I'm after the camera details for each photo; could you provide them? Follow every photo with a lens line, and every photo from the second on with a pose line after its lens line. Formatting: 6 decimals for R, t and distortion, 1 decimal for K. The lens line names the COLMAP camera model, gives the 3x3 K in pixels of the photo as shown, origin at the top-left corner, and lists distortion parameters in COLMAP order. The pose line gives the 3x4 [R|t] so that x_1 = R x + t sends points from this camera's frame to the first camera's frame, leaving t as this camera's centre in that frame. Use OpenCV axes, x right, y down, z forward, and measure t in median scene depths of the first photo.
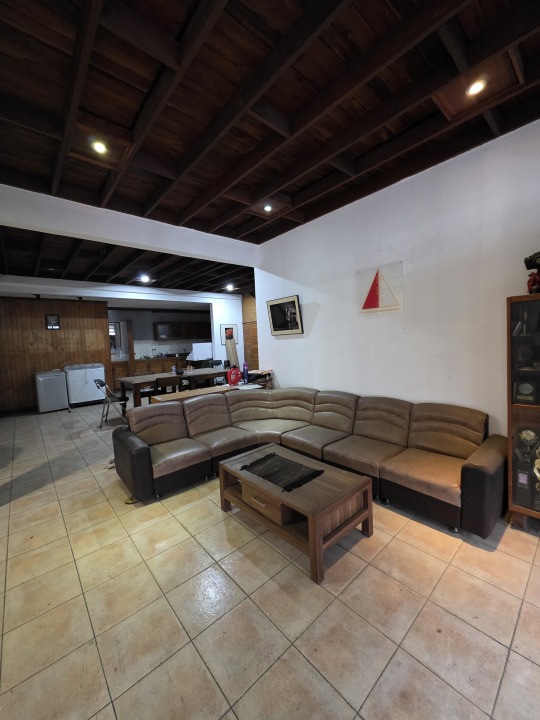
lens RADIAL K [[286.4, 0, 269.7], [0, 286.4, 359.2], [0, 0, 1]] dist [-0.001286, -0.000278]
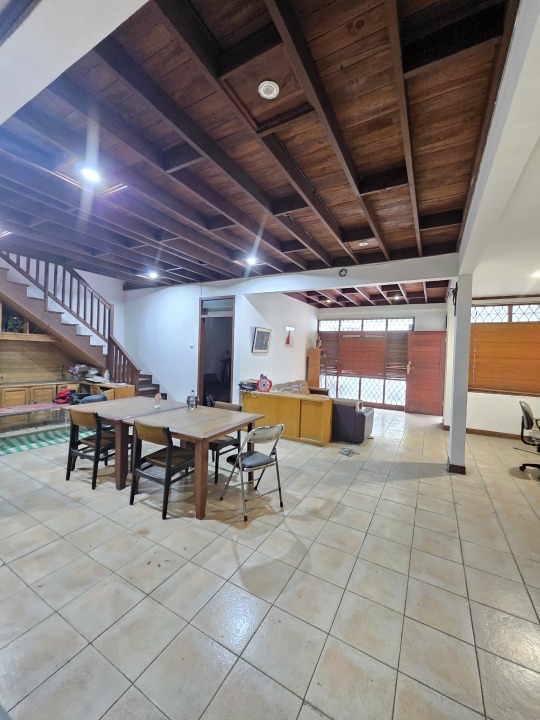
lens RADIAL K [[286.4, 0, 270.4], [0, 286.4, 357.1], [0, 0, 1]] dist [-0.001286, -0.000278]
pose [[-0.332253, 0.017316, 0.943031, -1.788806], [0.047246, 0.998882, -0.001696, -0.086878], [-0.942006, 0.043991, -0.332700, 1.917401]]
